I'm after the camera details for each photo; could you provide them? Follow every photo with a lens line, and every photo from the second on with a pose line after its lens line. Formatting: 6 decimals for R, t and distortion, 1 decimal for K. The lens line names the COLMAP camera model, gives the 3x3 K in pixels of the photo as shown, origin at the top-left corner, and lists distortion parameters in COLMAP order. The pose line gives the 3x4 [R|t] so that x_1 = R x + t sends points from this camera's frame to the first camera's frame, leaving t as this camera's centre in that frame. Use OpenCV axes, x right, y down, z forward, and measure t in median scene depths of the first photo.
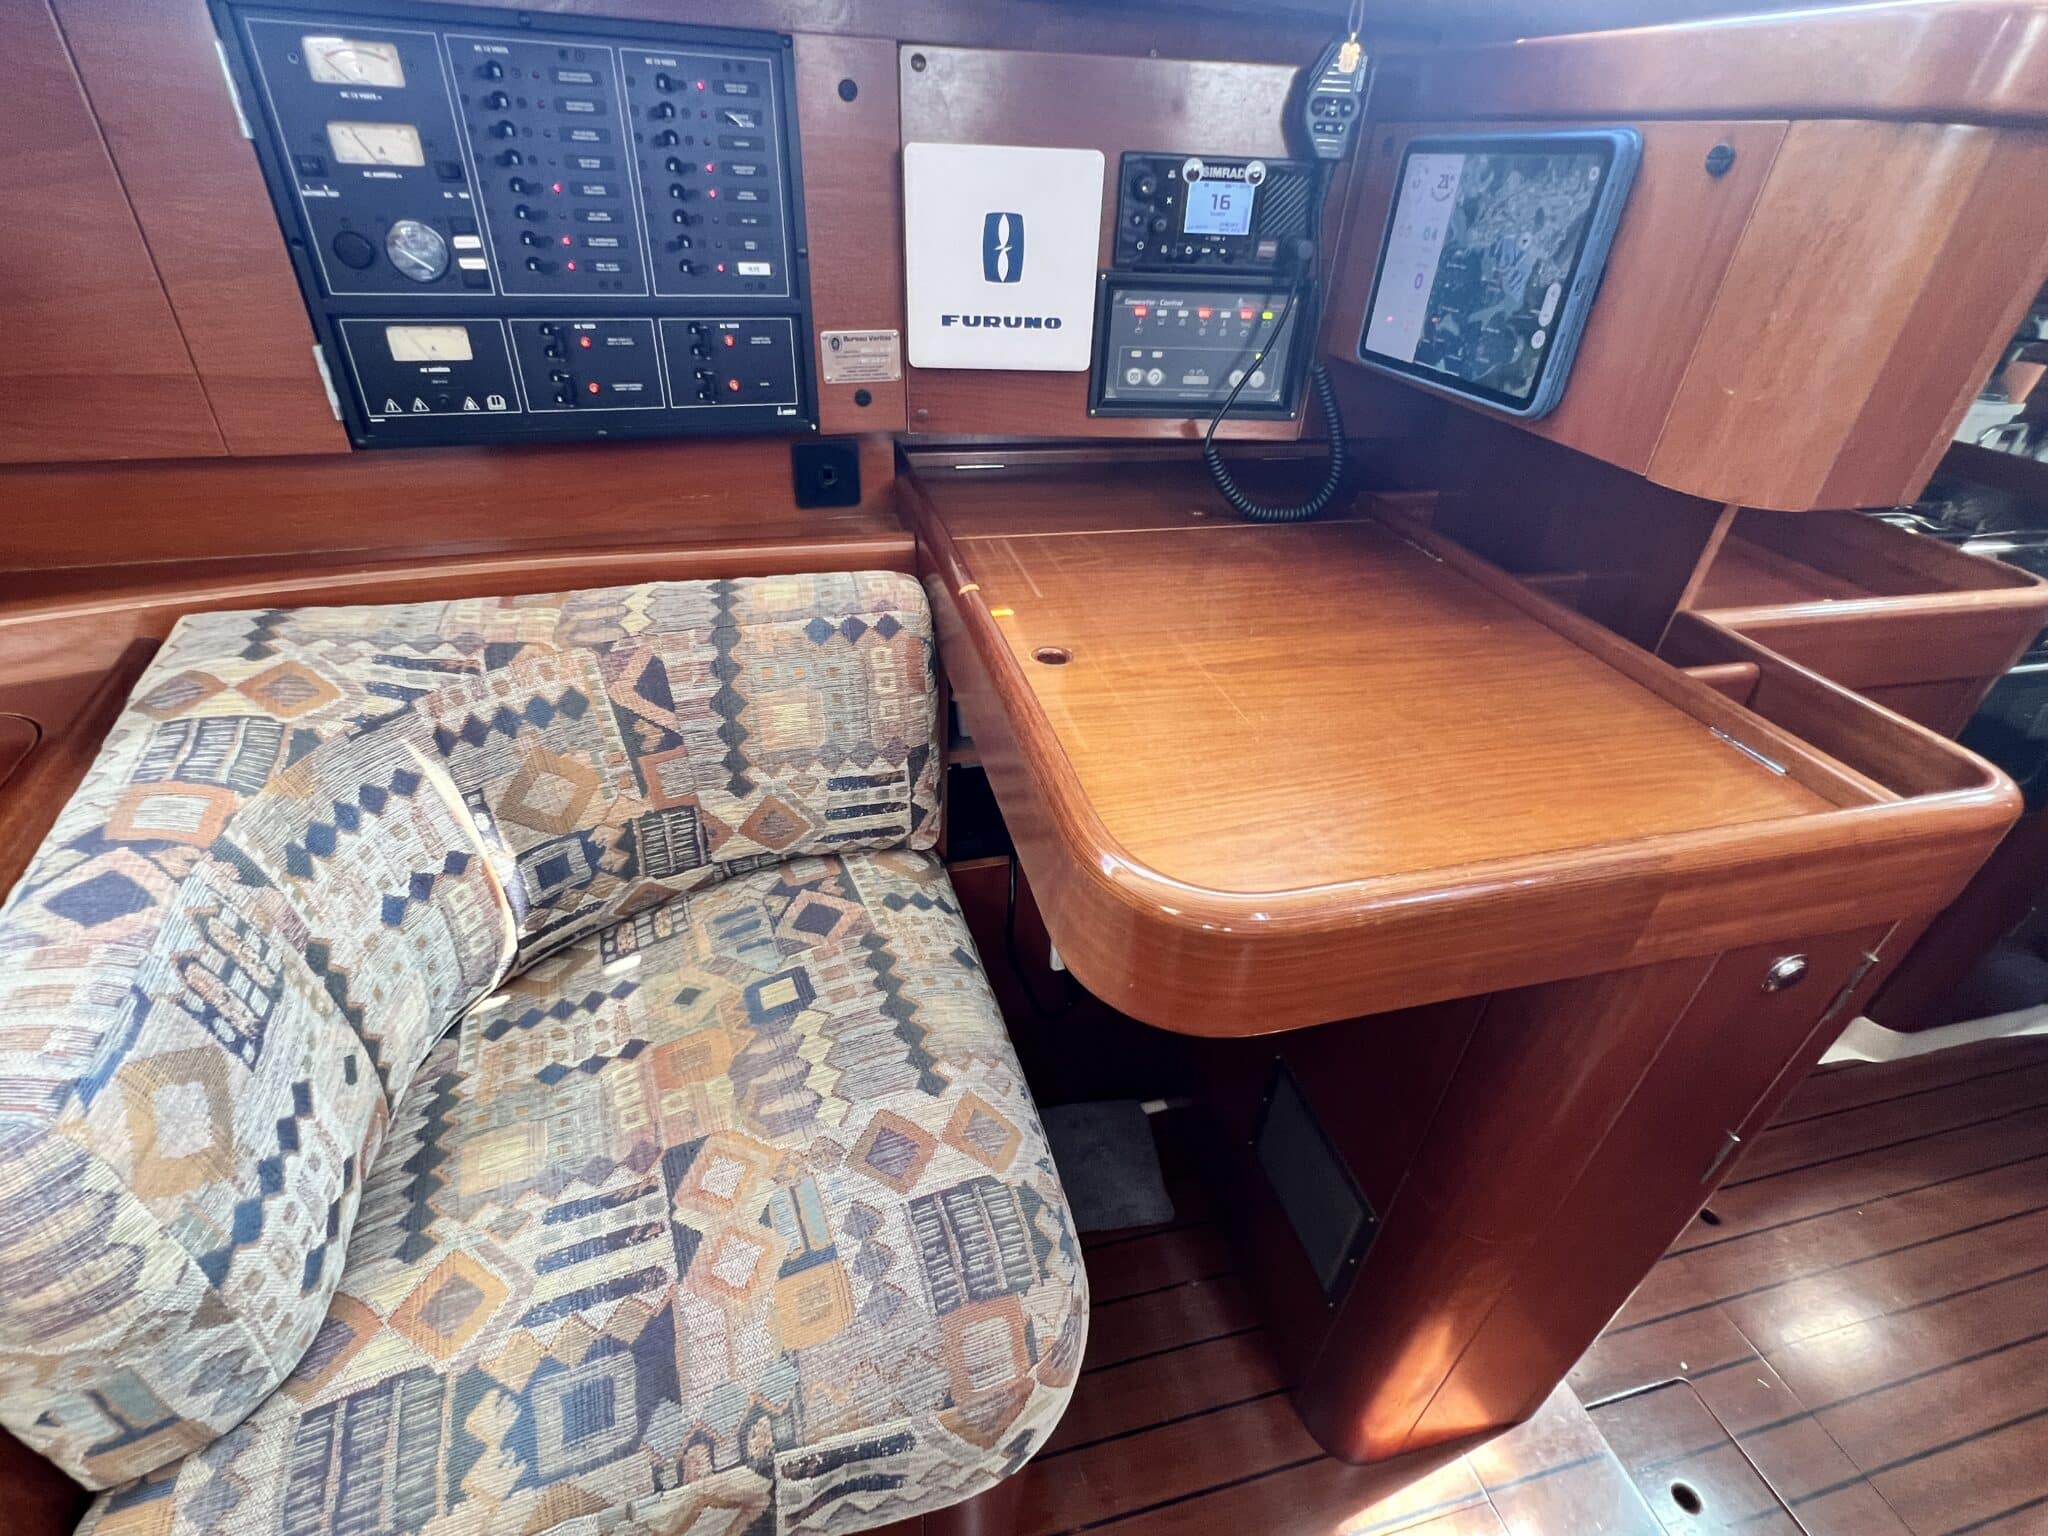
lens RADIAL K [[902.0, 0, 1031.5], [0, 902.0, 776.0], [0, 0, 1]] dist [-0.024598, -0.000234]
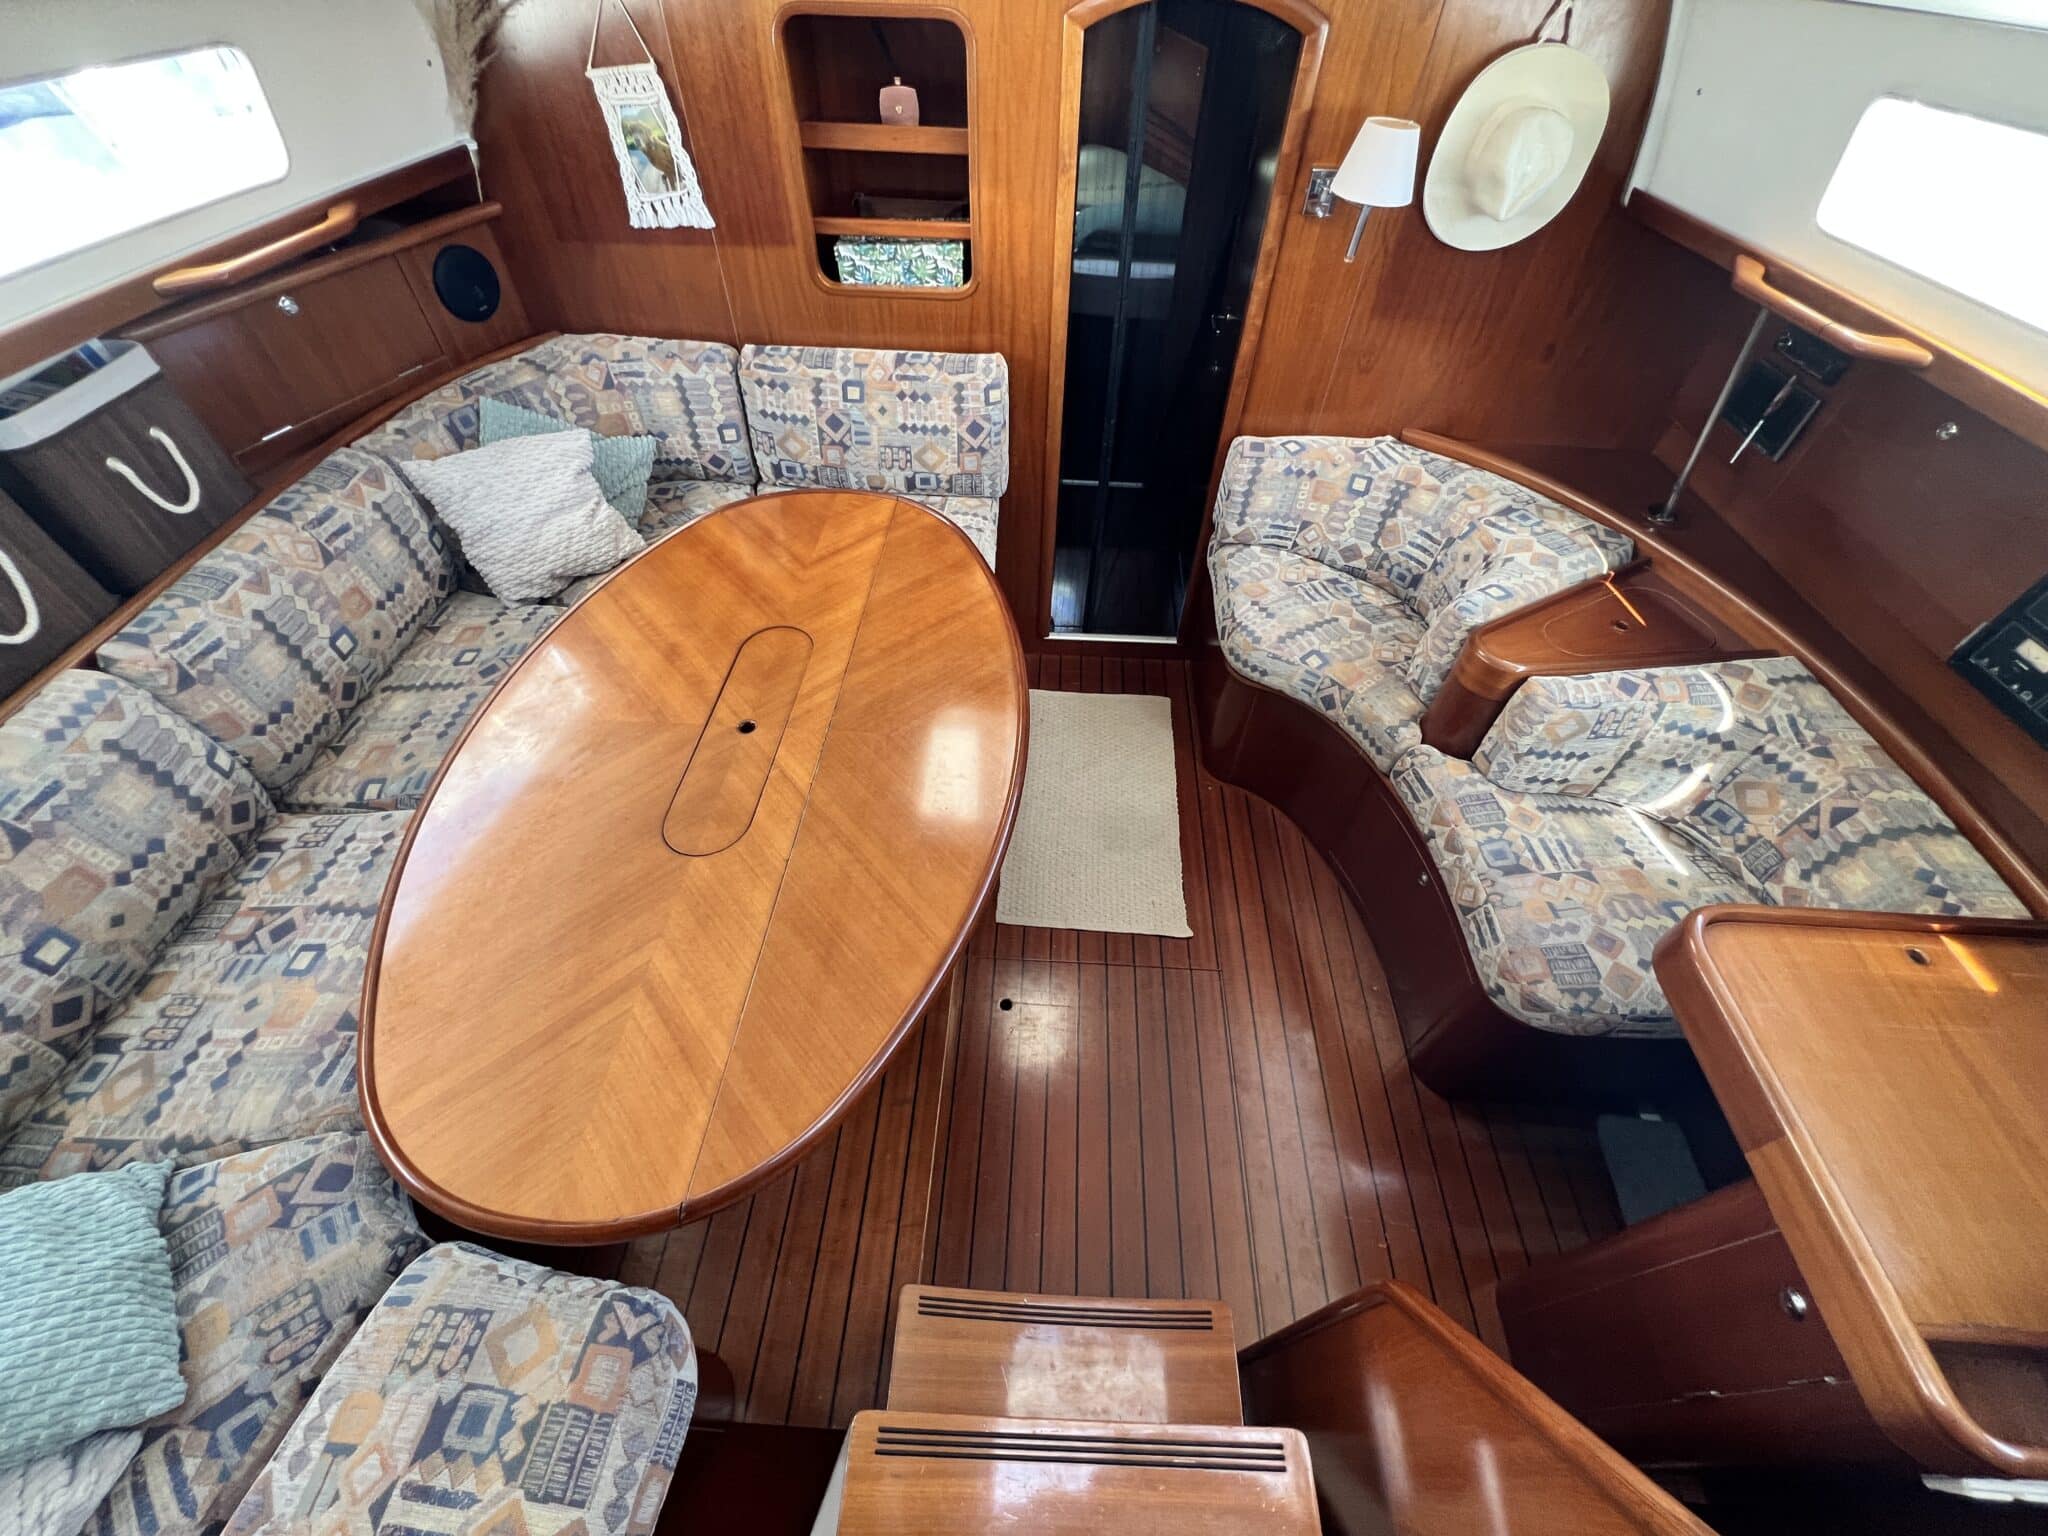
lens RADIAL K [[823.5, 0, 1025.7], [0, 823.5, 764.2], [0, 0, 1]] dist [0.001368, 0.000584]
pose [[-0.314653, 0.669574, -0.672803, 1.388979], [-0.562275, 0.439584, 0.700437, -0.440617], [0.764748, 0.598695, 0.238169, -0.948671]]
